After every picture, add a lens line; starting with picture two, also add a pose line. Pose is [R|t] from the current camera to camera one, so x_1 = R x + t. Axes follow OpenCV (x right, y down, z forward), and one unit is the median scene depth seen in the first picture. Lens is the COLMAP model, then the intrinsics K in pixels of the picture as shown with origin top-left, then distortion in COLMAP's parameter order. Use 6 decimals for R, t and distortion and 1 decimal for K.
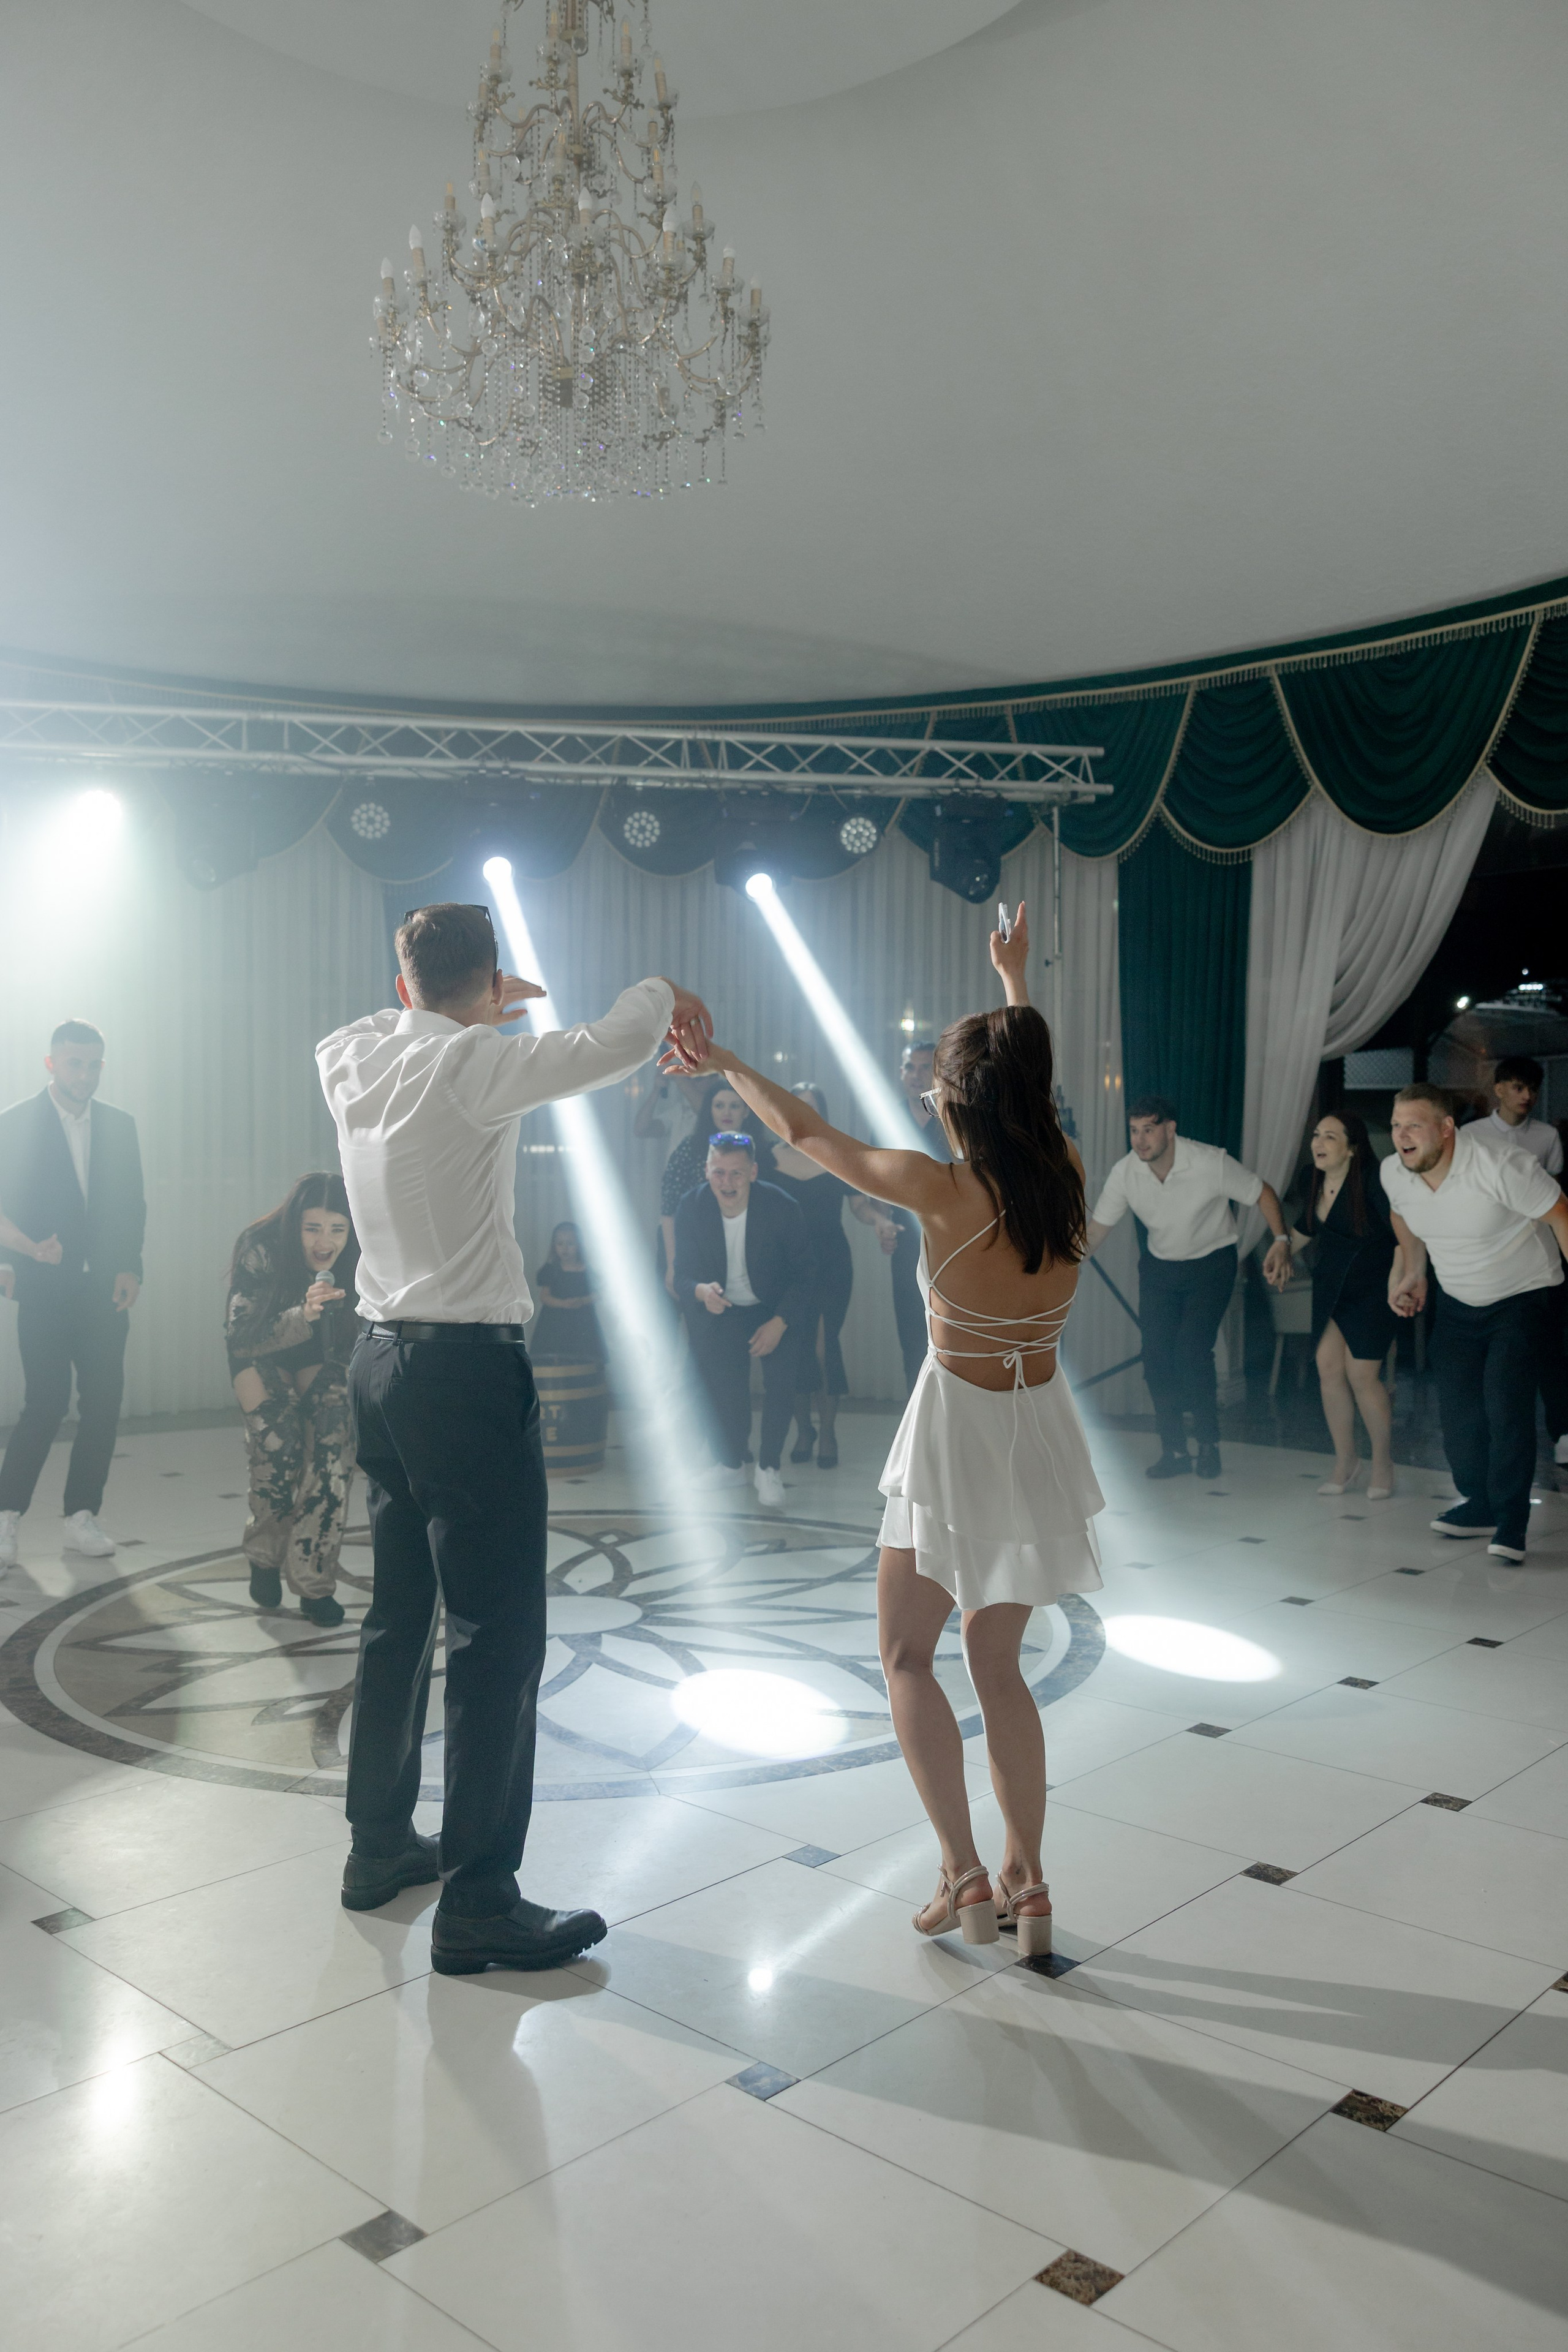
lens RADIAL K [[1870.1, 0, 775.4], [0, 1870.1, 1180.3], [0, 0, 1]] dist [0.004252, -0.009221]
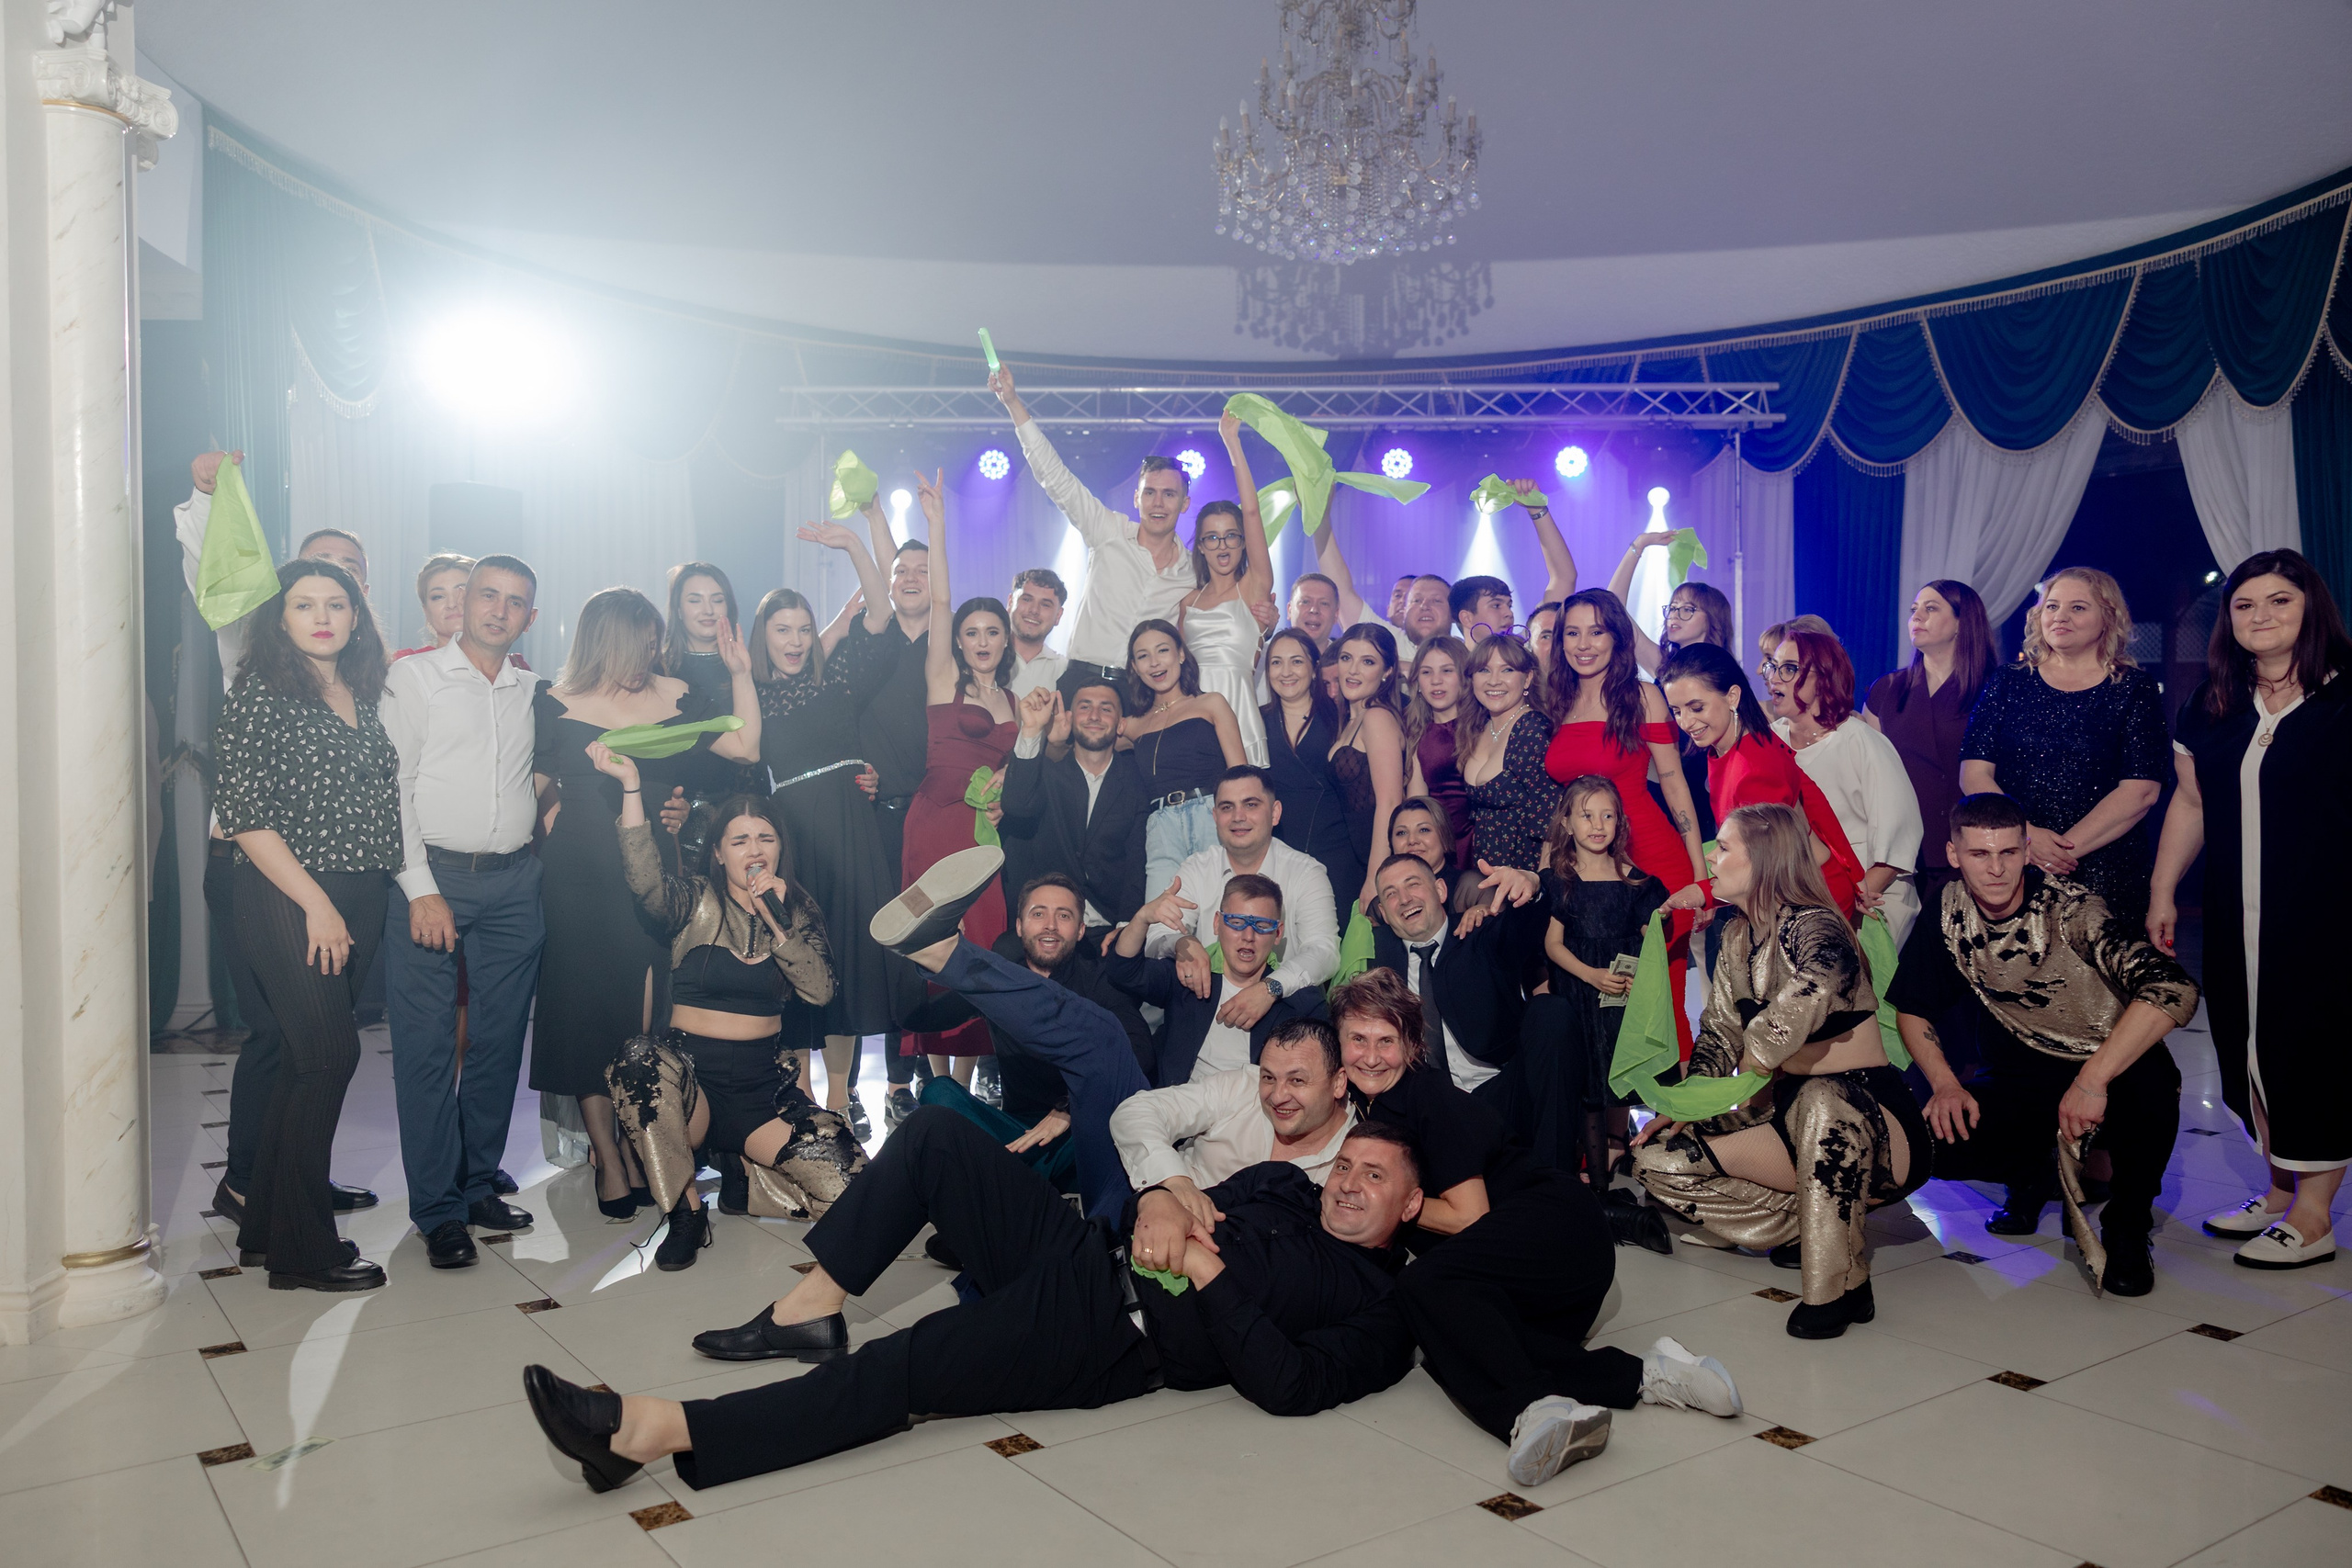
lens RADIAL K [[1870.0, 0, 1175.3], [0, 1870.0, 771.3], [0, 0, 1]] dist [0.004252, -0.009221]
pose [[0.981255, 0.001628, -0.192706, 0.026348], [-0.000988, 0.999994, 0.003417, 0.018182], [0.192710, -0.003162, 0.981251, -0.282659]]
